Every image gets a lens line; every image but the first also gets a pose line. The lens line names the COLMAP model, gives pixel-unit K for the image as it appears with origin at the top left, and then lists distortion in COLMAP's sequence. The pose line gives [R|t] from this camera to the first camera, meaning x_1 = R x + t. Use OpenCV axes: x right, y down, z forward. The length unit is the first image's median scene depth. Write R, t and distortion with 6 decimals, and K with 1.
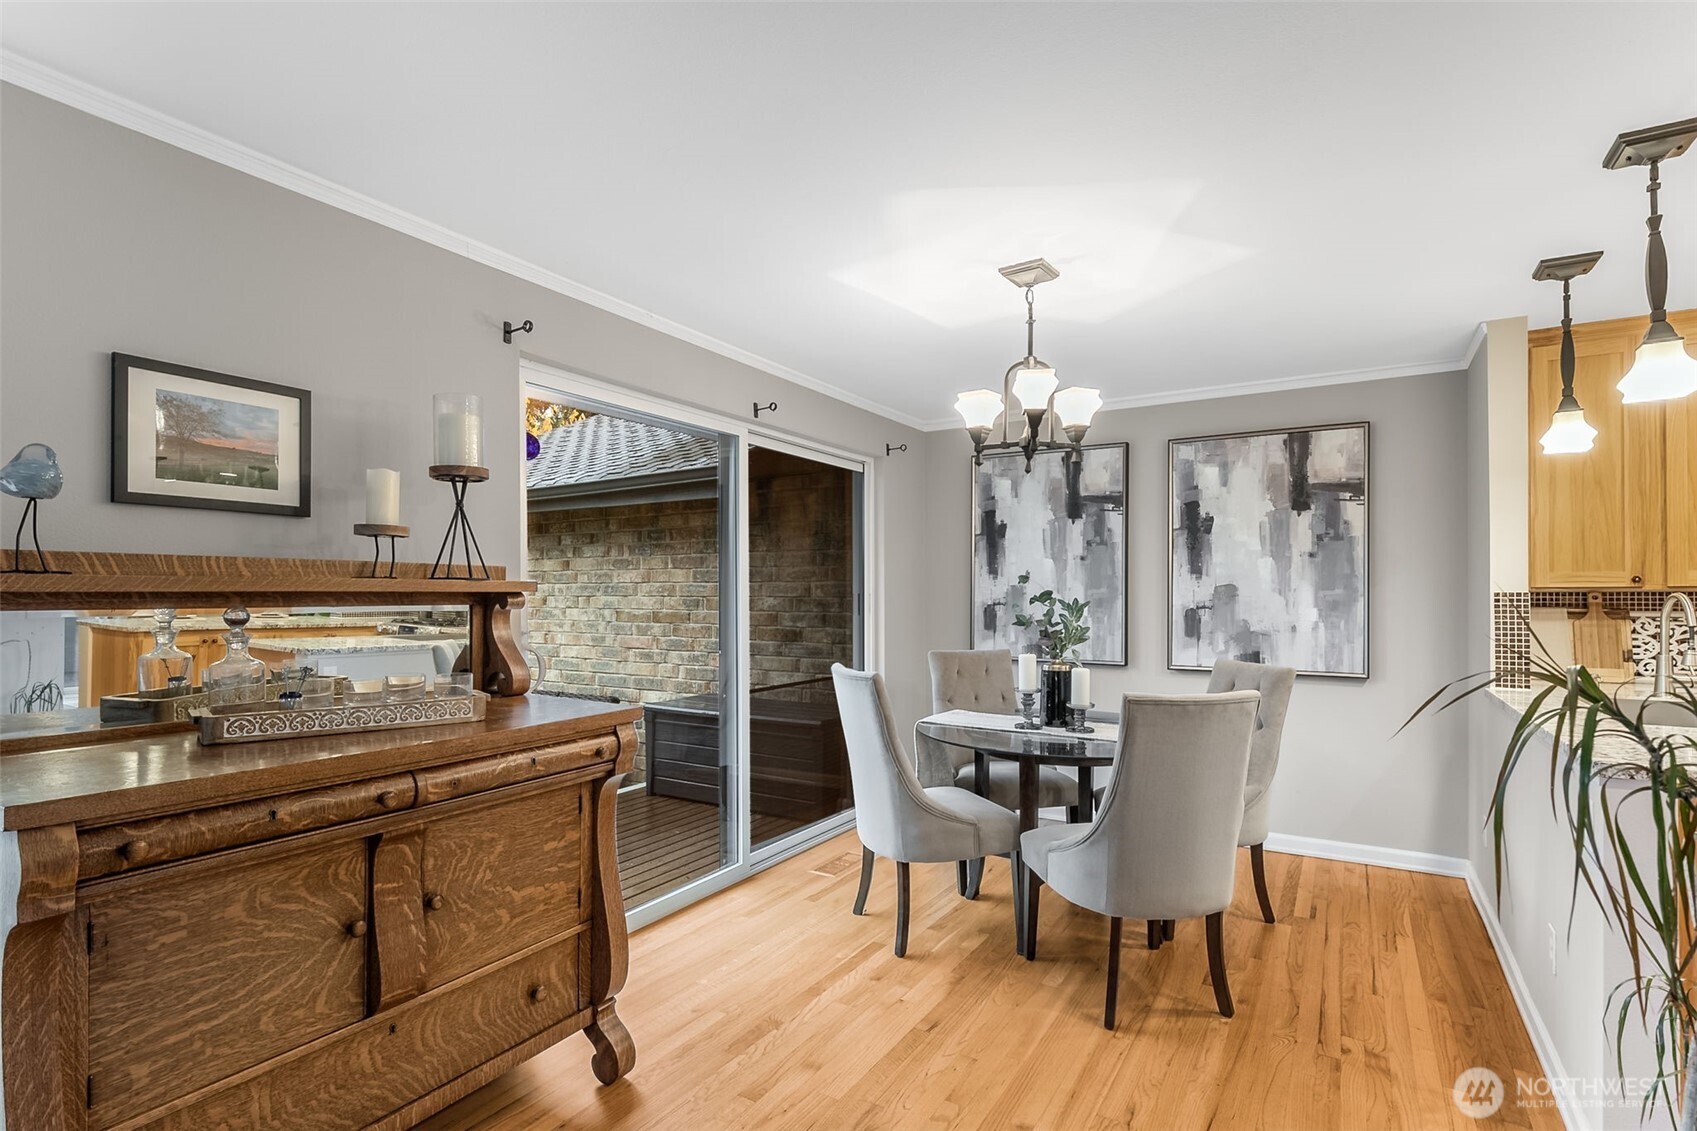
lens RADIAL K [[835.7, 0, 860.3], [0, 835.7, 595.3], [0, 0, 1]] dist [0.003142, 0.000571]
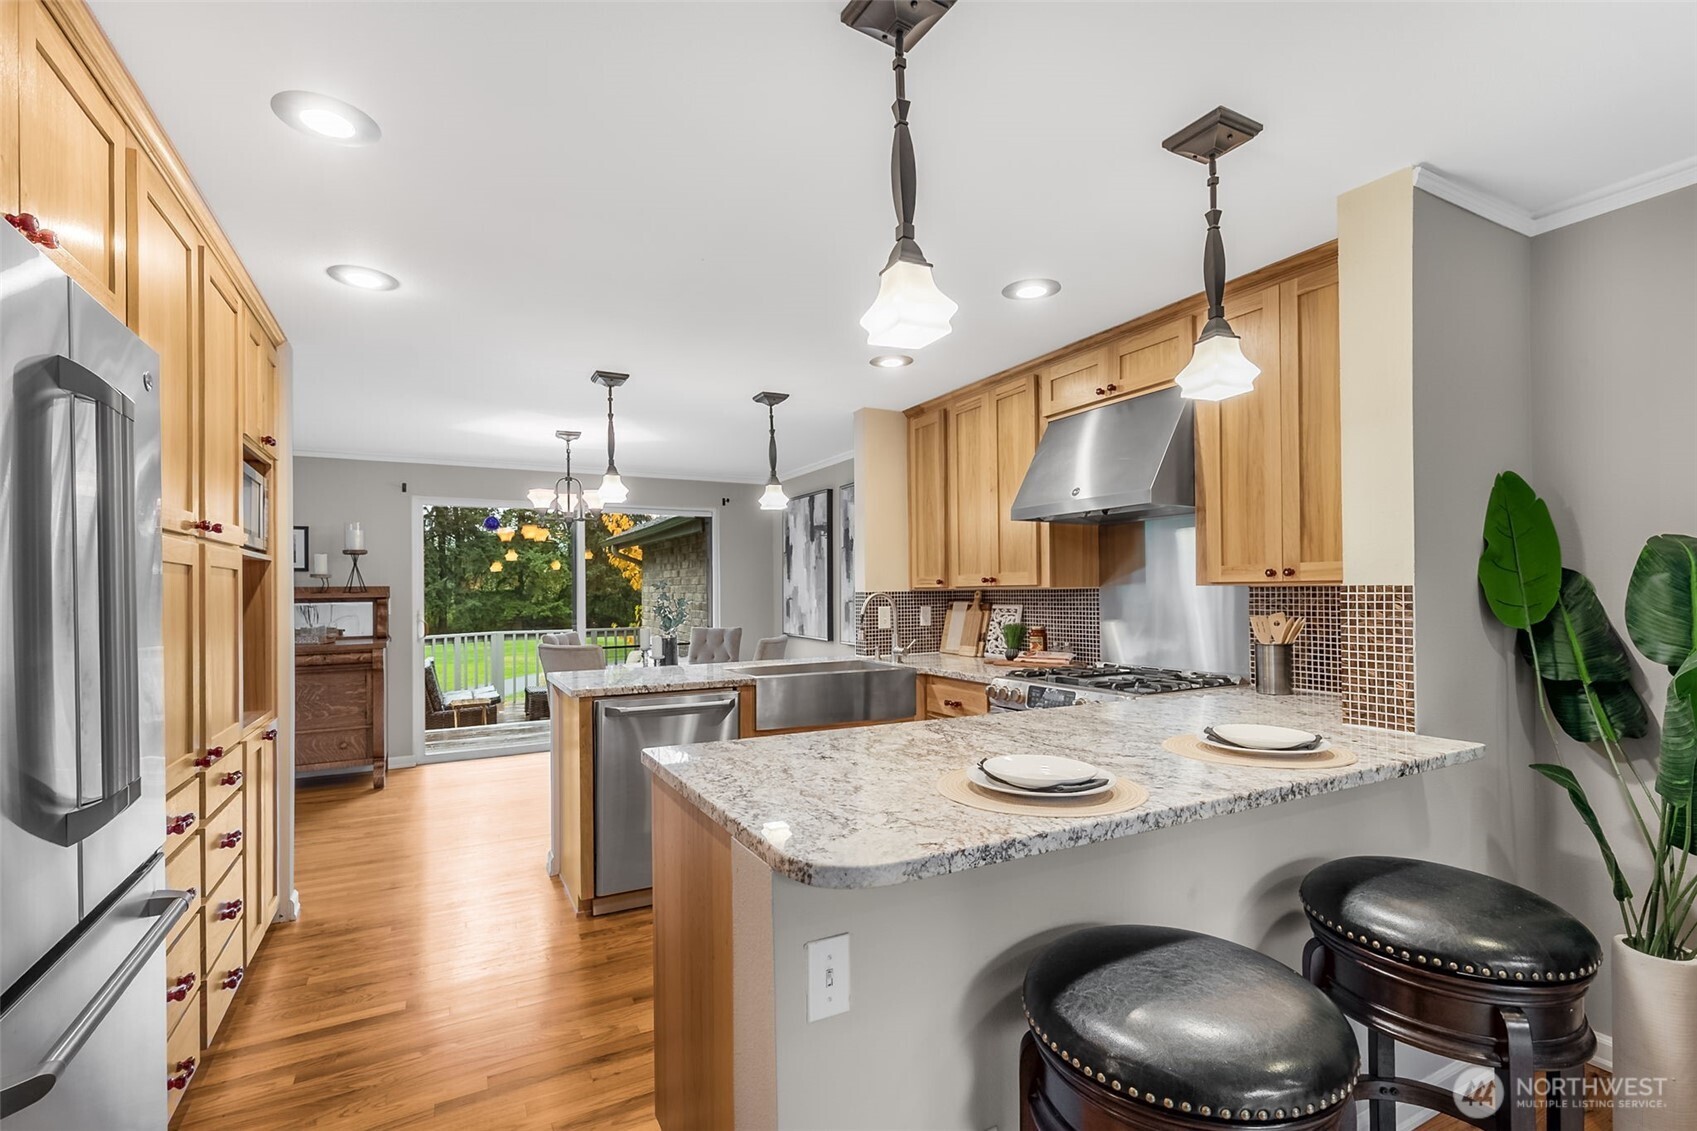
lens RADIAL K [[800.3, 0, 845.5], [0, 800.3, 584.0], [0, 0, 1]] dist [-0.000045, -0.000108]
pose [[0.847925, -0.010984, -0.530002, 1.200696], [0.007828, 0.999936, -0.008199, -0.004369], [0.530058, 0.002804, 0.847957, -0.189687]]
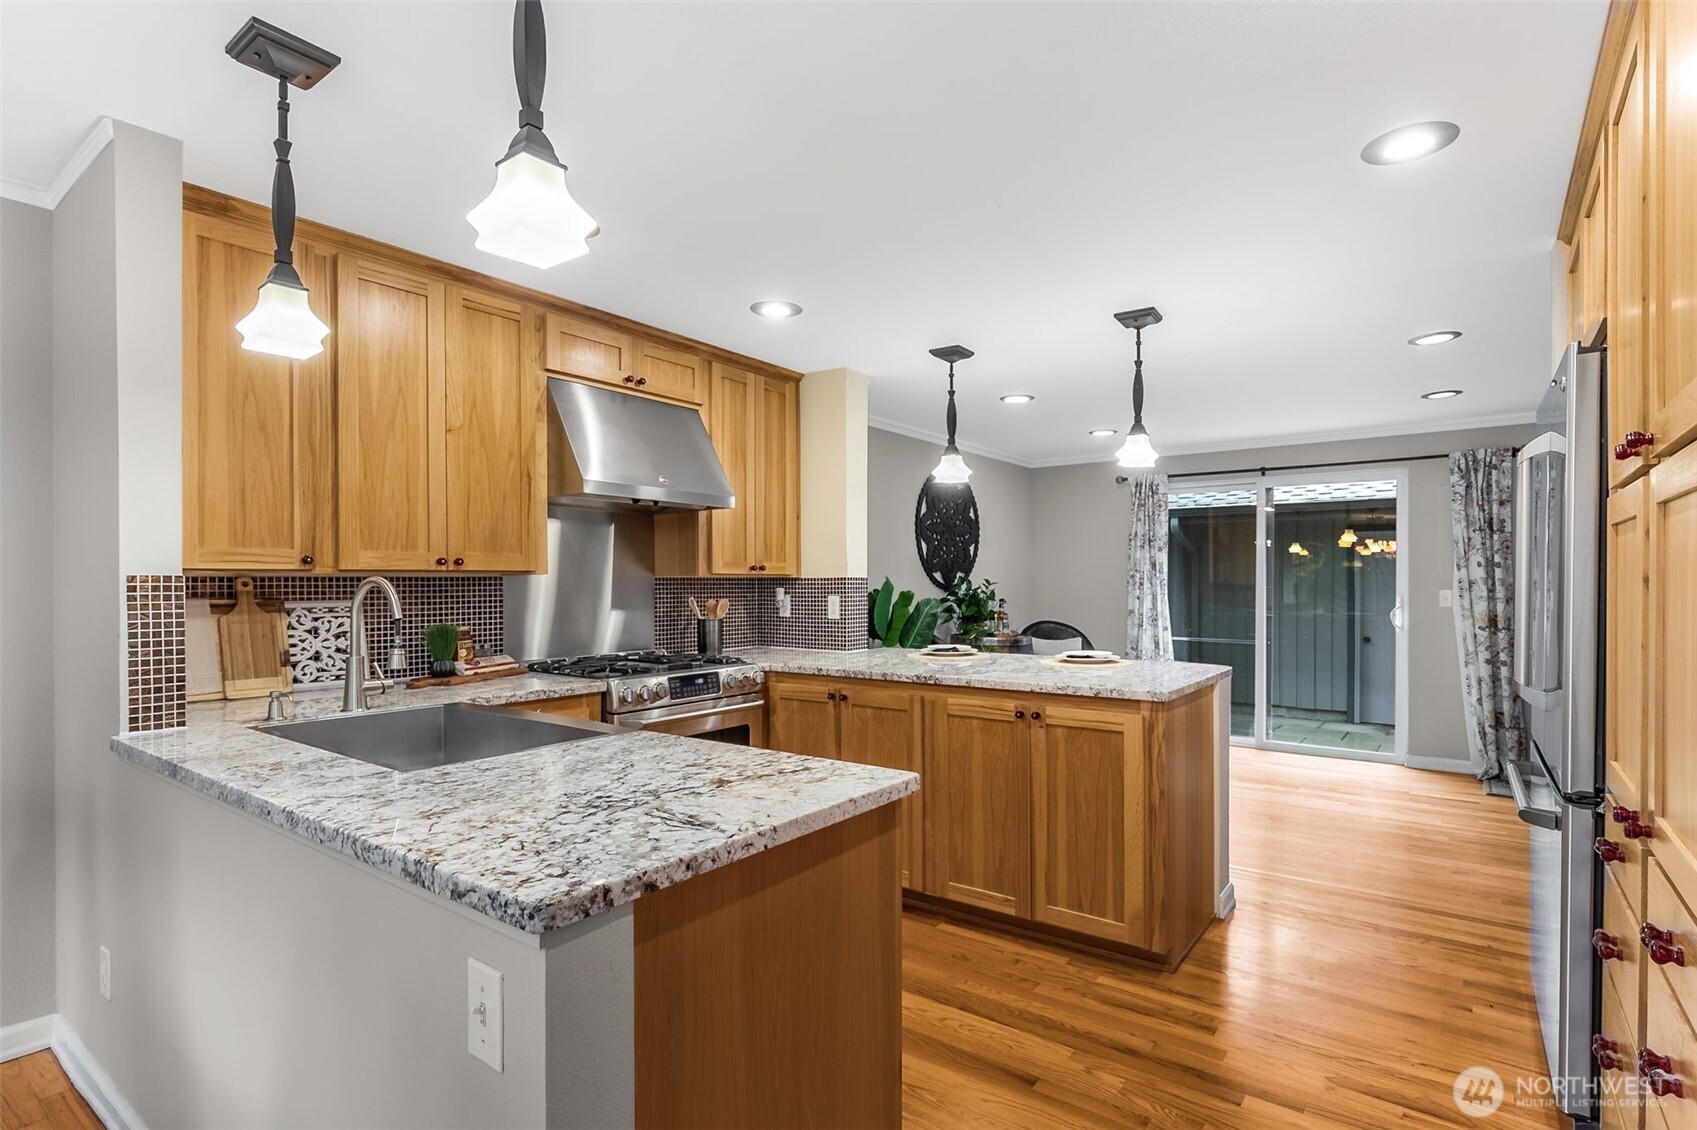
lens RADIAL K [[820.9, 0, 853.4], [0, 820.9, 586.8], [0, 0, 1]] dist [0.001978, 0.000425]
pose [[0.108937, -0.004149, 0.994040, 0.177995], [0.002025, 0.999990, 0.003952, 0.002660], [-0.994047, 0.001582, 0.108944, 0.328431]]
